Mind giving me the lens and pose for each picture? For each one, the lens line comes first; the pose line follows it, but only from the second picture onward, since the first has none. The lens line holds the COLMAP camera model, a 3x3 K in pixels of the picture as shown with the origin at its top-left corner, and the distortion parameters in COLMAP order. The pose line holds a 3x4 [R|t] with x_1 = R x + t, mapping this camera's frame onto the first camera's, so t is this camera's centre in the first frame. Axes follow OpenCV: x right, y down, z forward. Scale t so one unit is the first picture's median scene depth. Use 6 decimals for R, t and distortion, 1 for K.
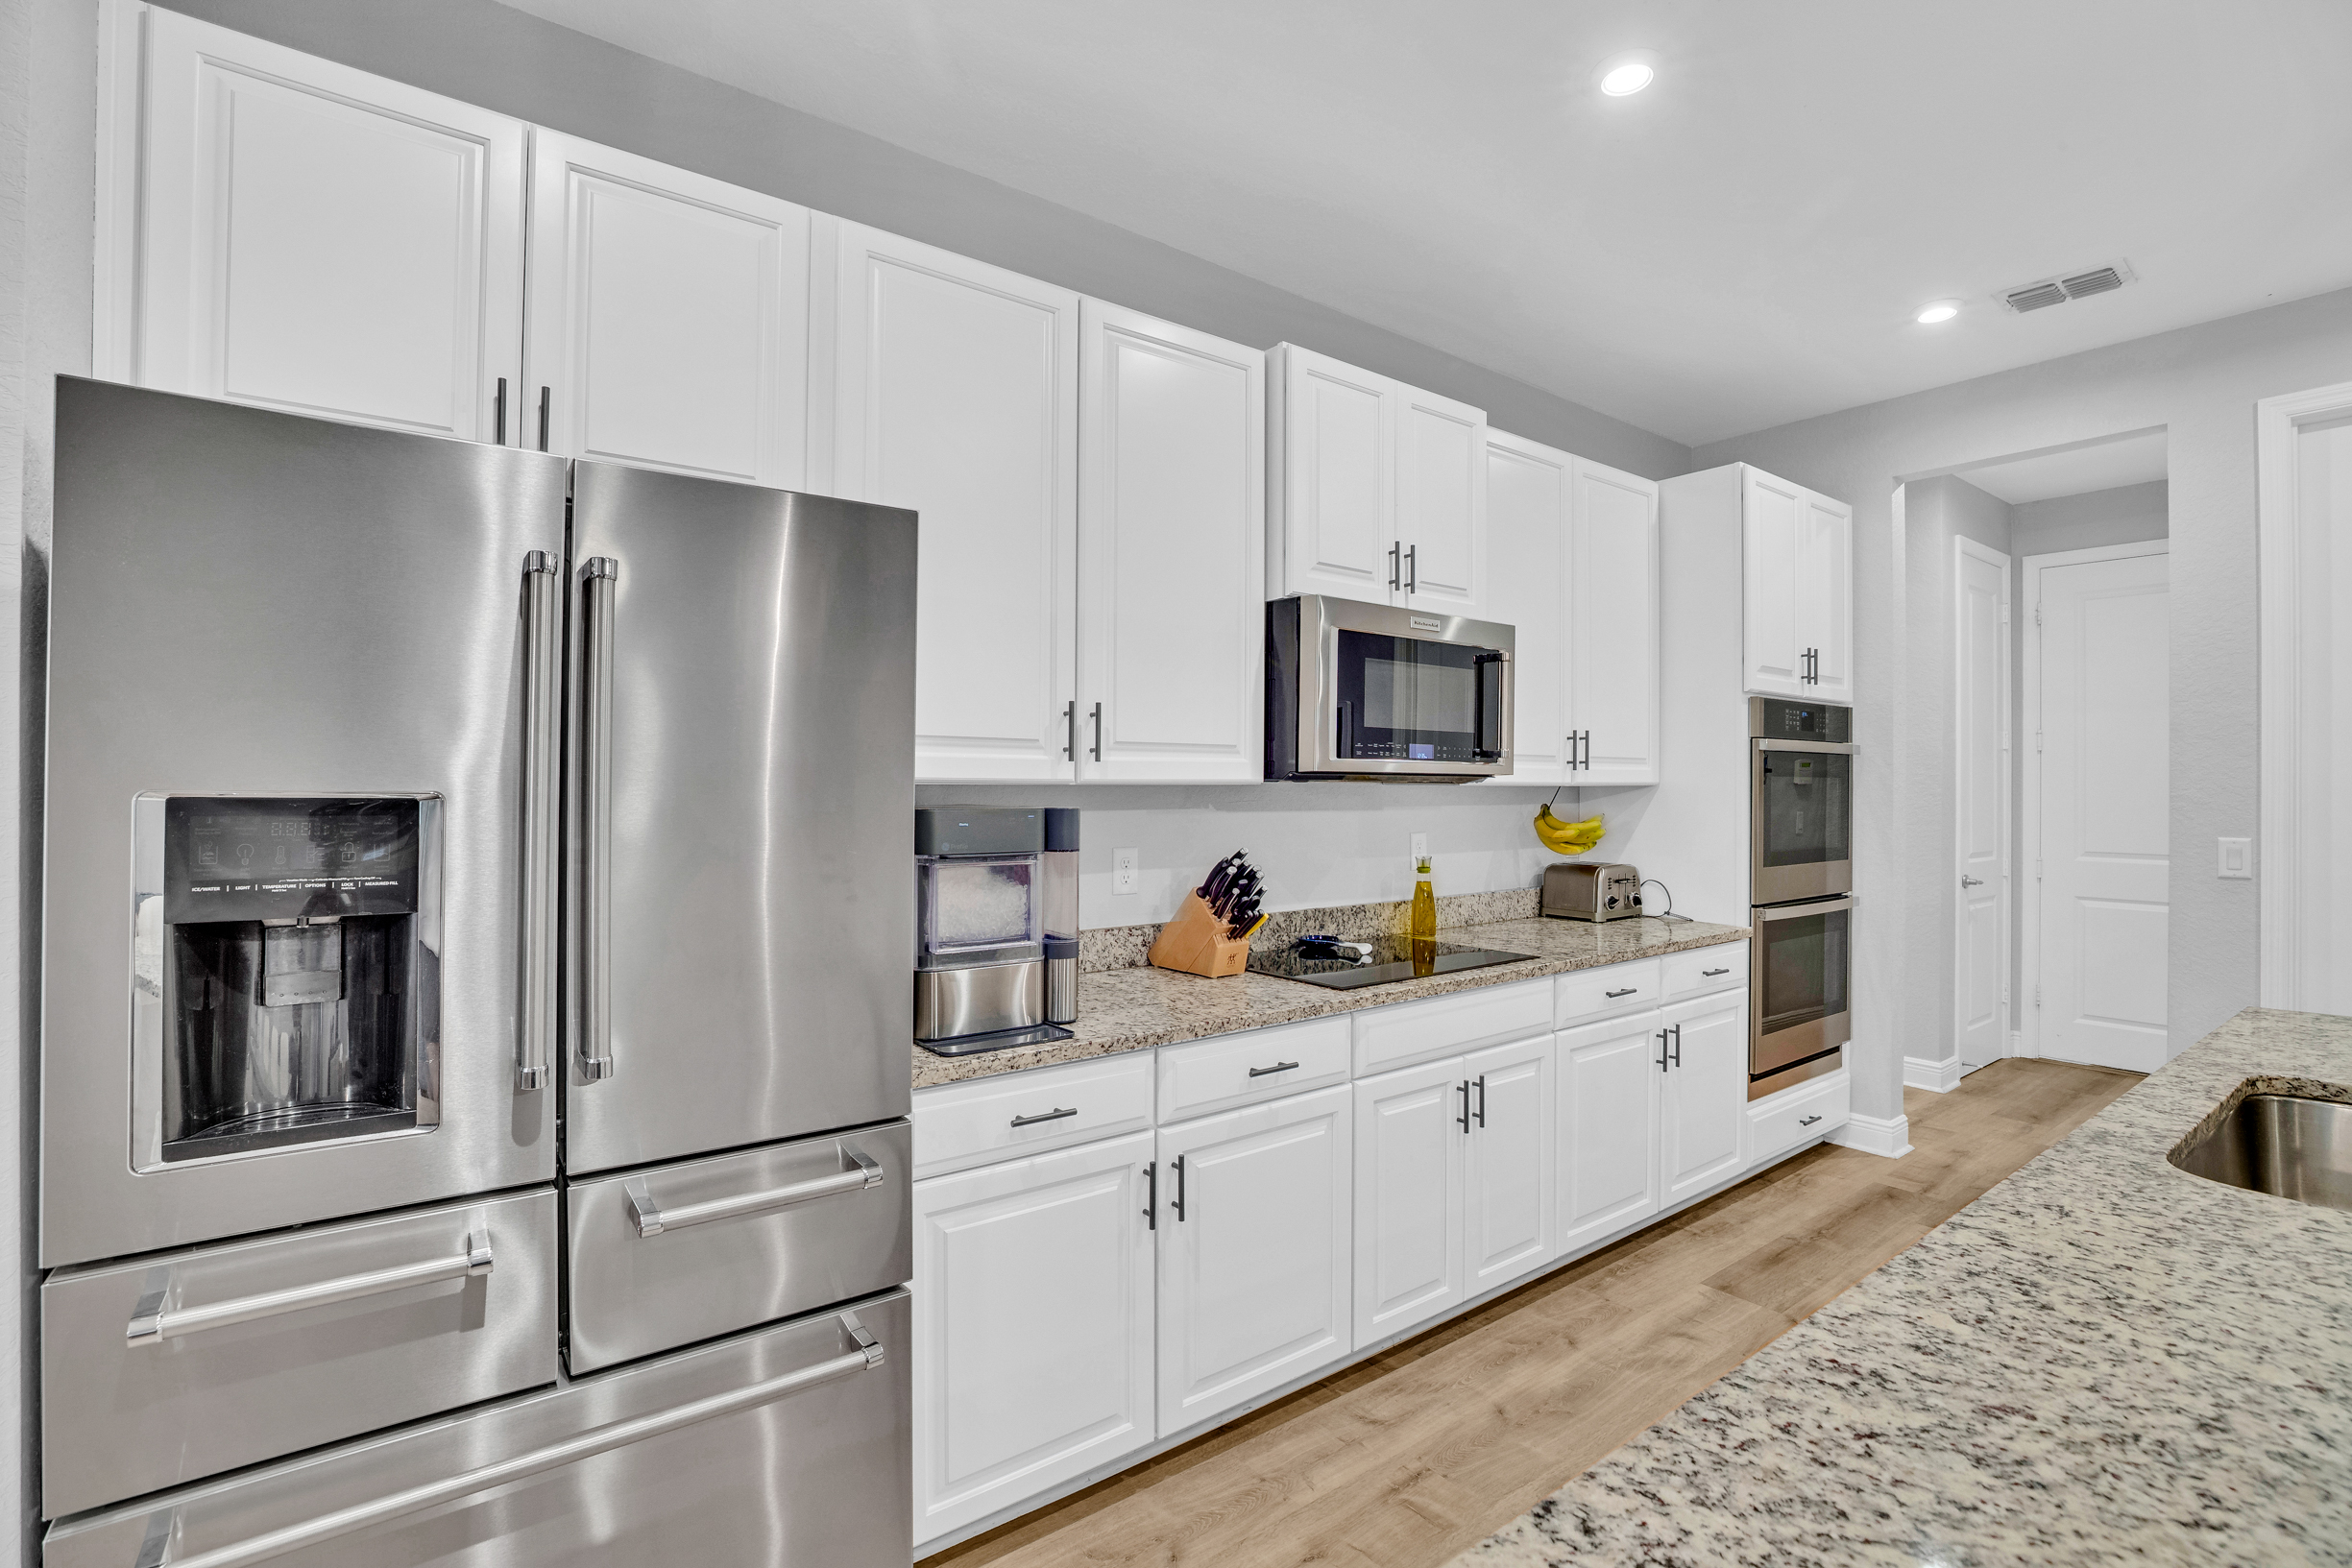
lens RADIAL K [[1082.1, 0, 1194.2], [0, 1082.1, 780.7], [0, 0, 1]] dist [-0.038076, 0.009595]
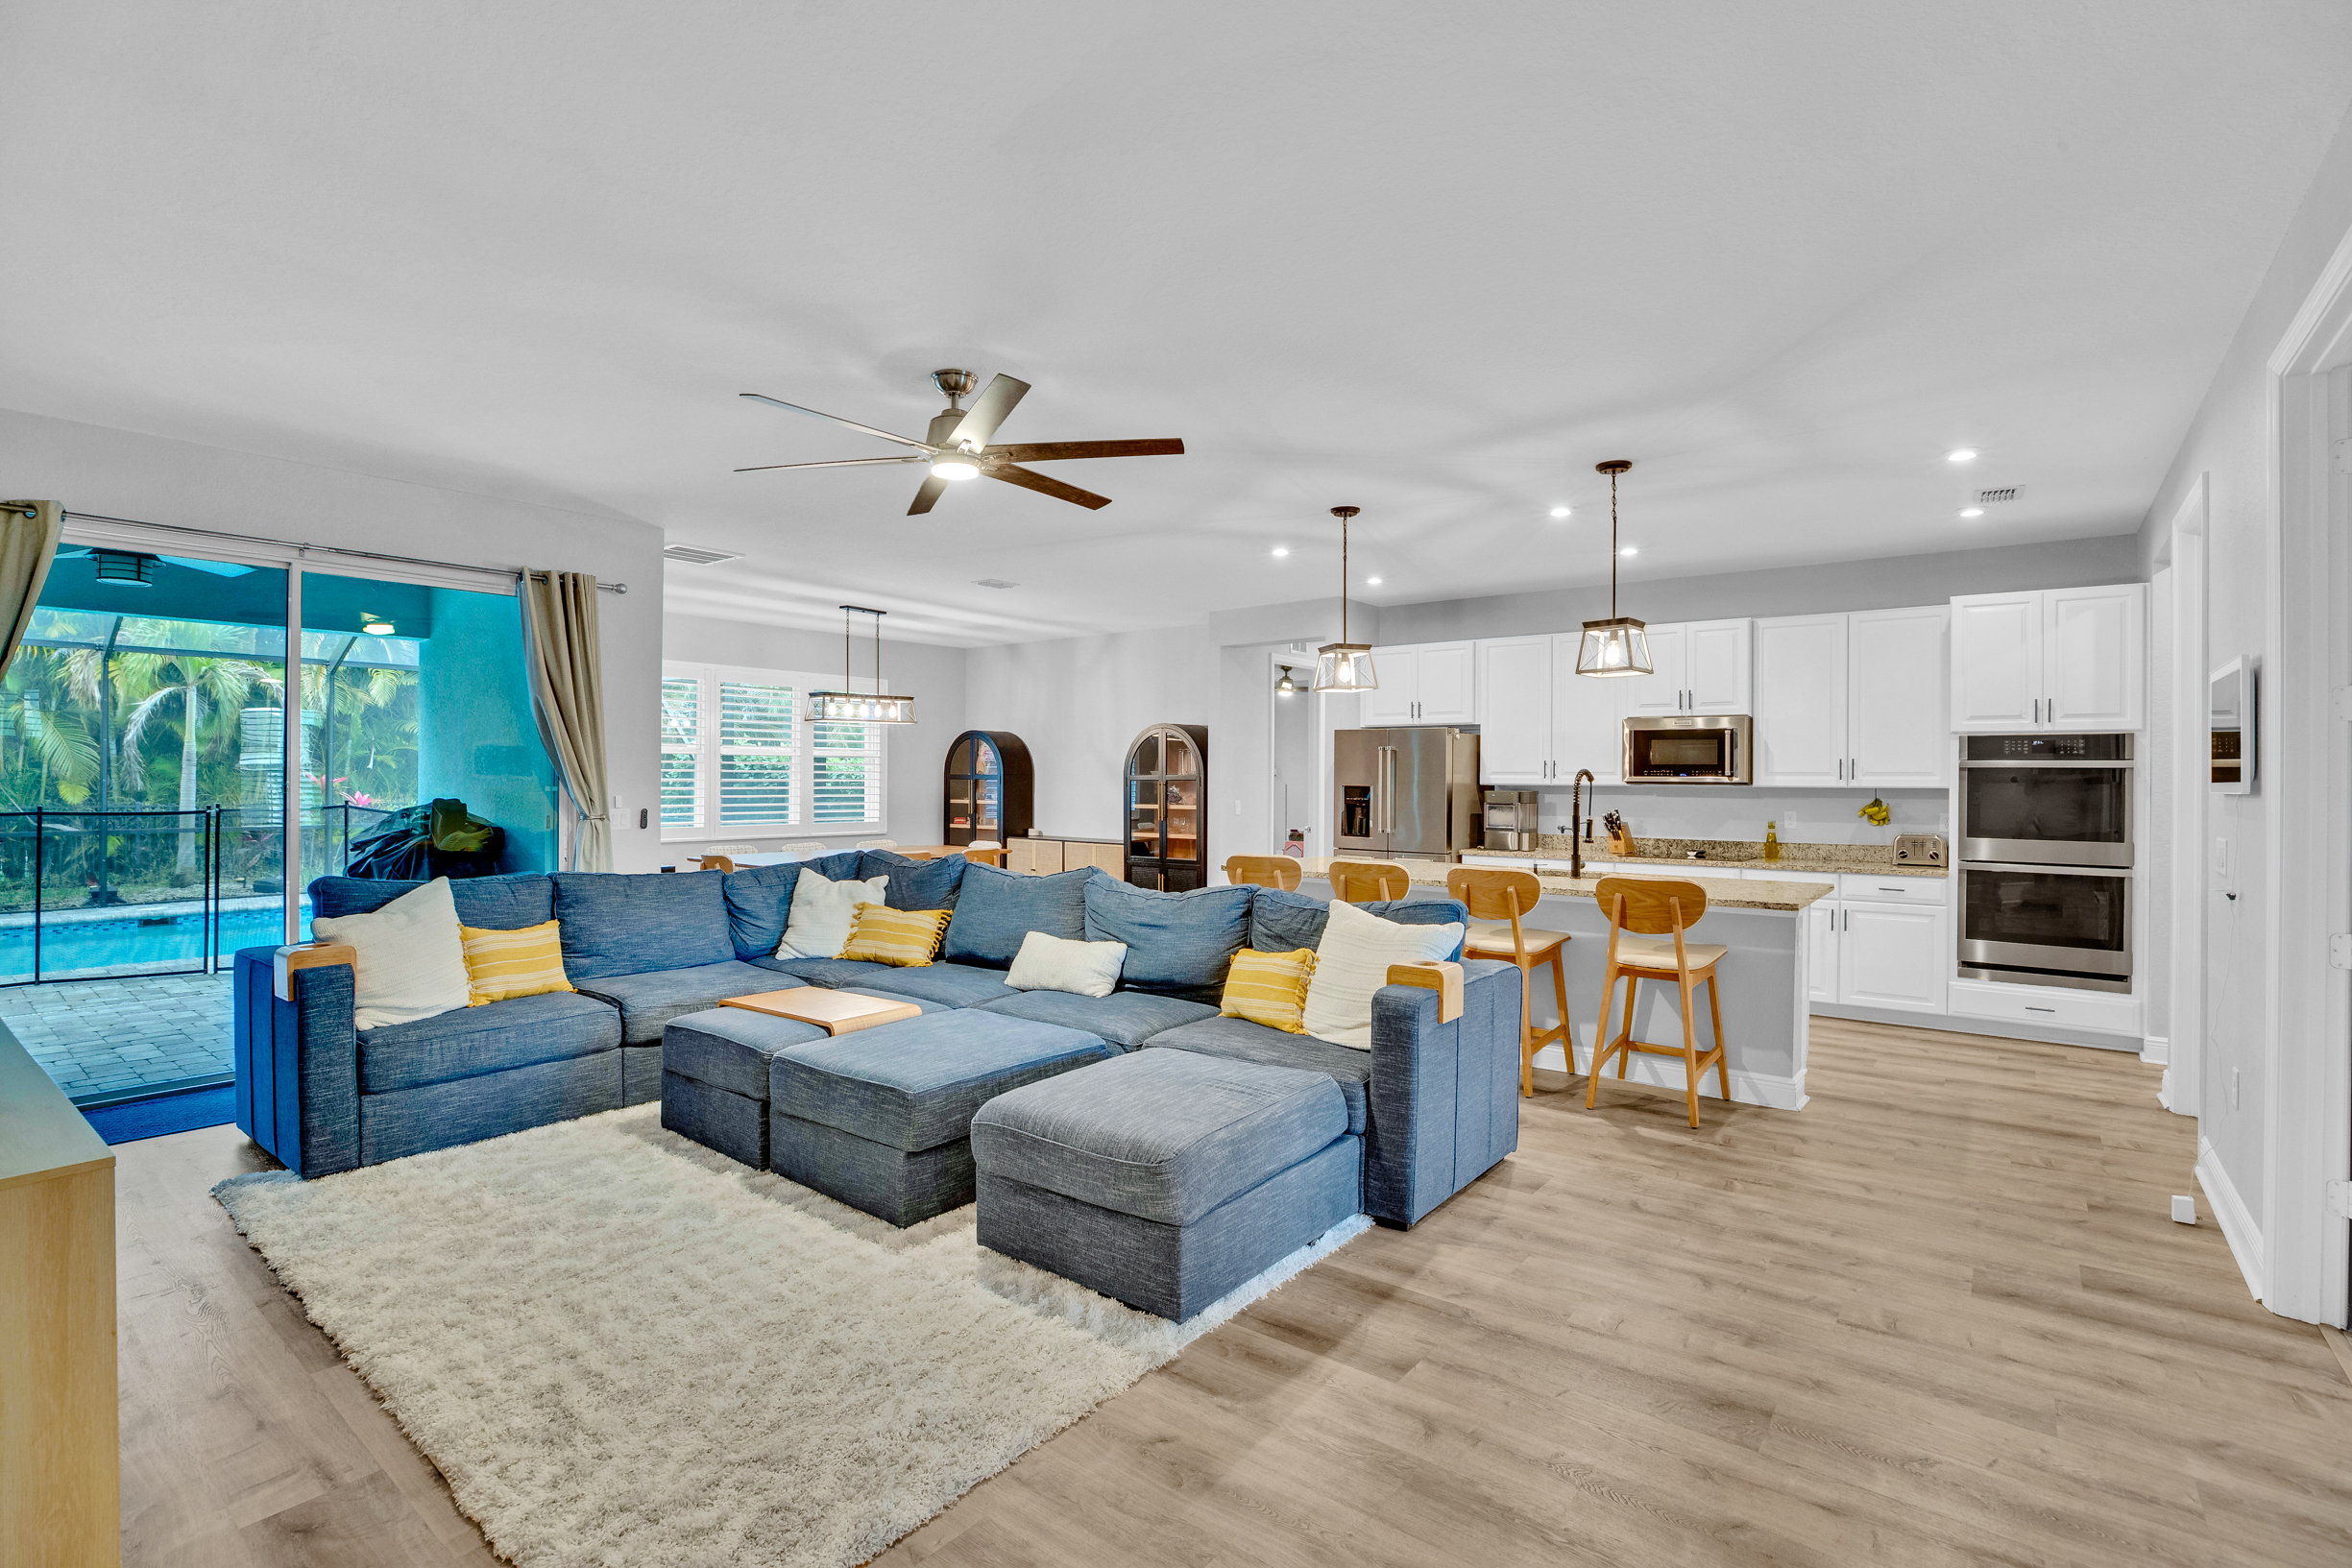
lens RADIAL K [[1082.1, 0, 1191.8], [0, 1082.1, 775.4], [0, 0, 1]] dist [-0.038076, 0.009595]
pose [[0.253016, -0.007208, -0.967435, 2.406750], [-0.004214, 0.999955, -0.008553, 0.004728], [0.967453, 0.006241, 0.252974, -0.767353]]
